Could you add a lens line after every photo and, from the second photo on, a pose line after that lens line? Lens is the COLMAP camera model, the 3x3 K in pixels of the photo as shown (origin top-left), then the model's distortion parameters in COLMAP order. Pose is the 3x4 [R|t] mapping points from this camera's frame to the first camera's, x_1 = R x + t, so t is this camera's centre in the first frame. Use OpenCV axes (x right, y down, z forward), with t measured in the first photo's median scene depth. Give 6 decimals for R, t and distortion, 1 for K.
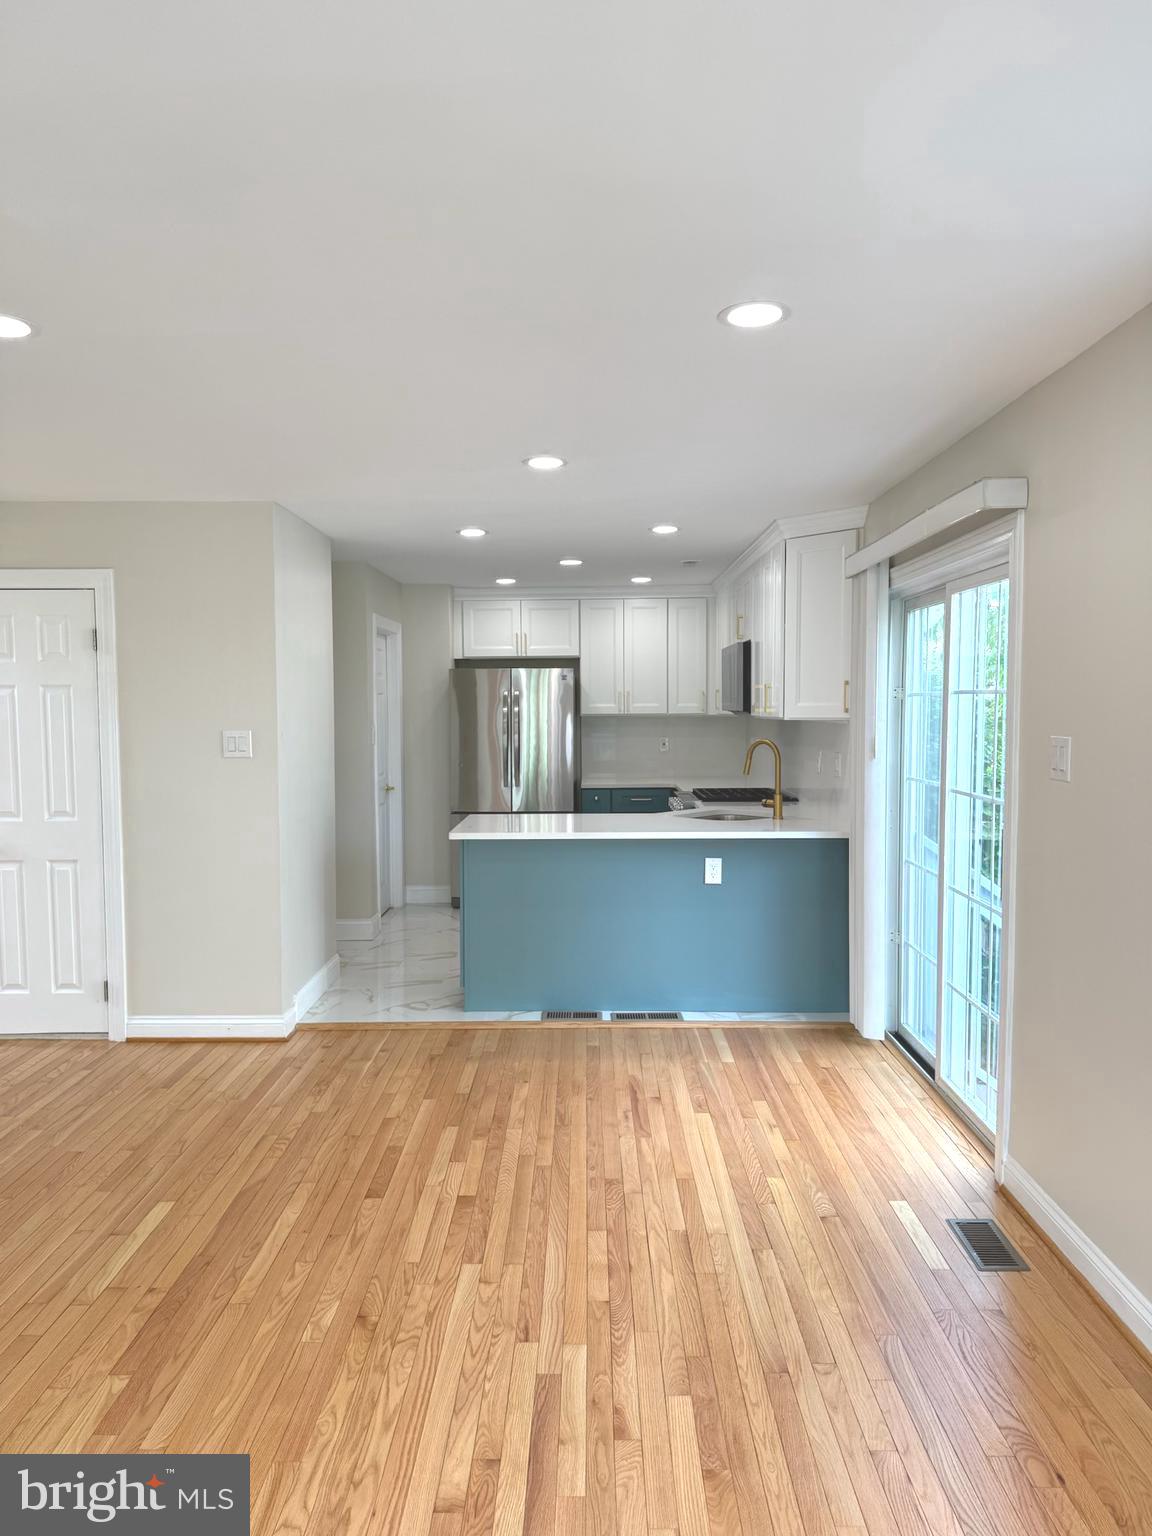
lens RADIAL K [[1074.4, 0, 575.8], [0, 1074.4, 768.7], [0, 0, 1]] dist [-0.002591, -0.001081]
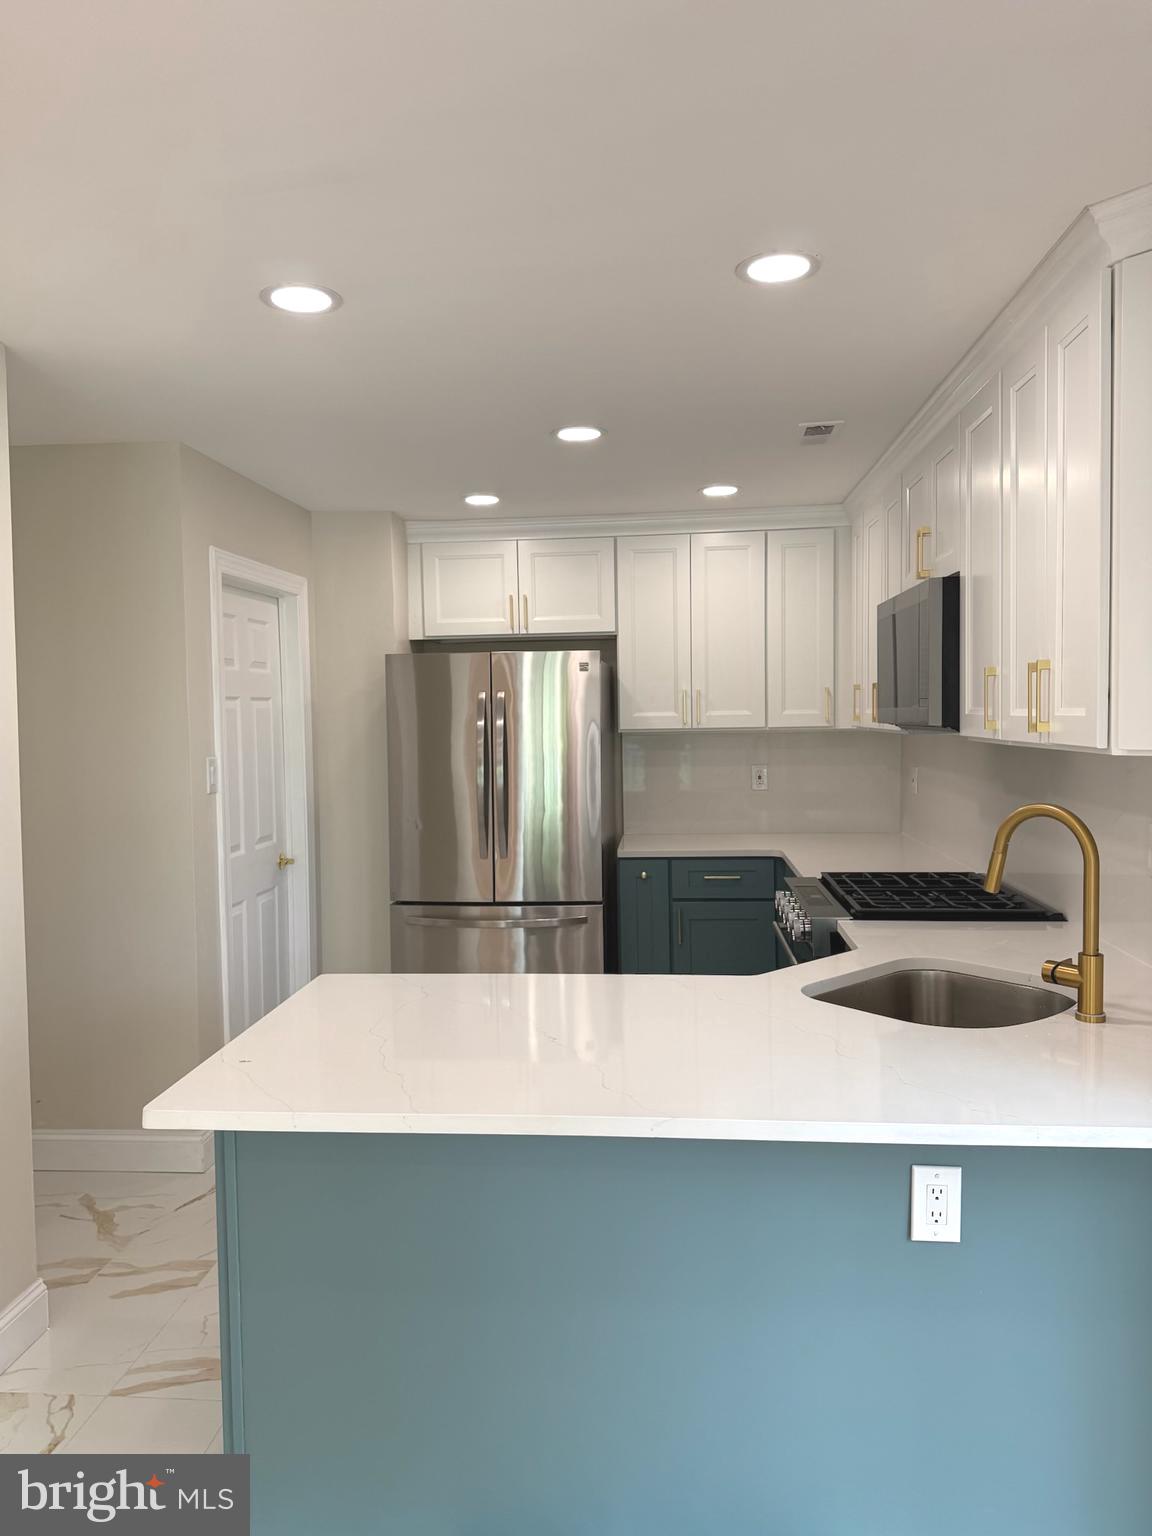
lens RADIAL K [[1074.4, 0, 578.5], [0, 1074.4, 768.5], [0, 0, 1]] dist [-0.002591, -0.001081]
pose [[0.997377, -0.005950, -0.072132, 0.025933], [0.005624, 0.999973, -0.004727, -0.027324], [0.072158, 0.004309, 0.997384, 0.421209]]
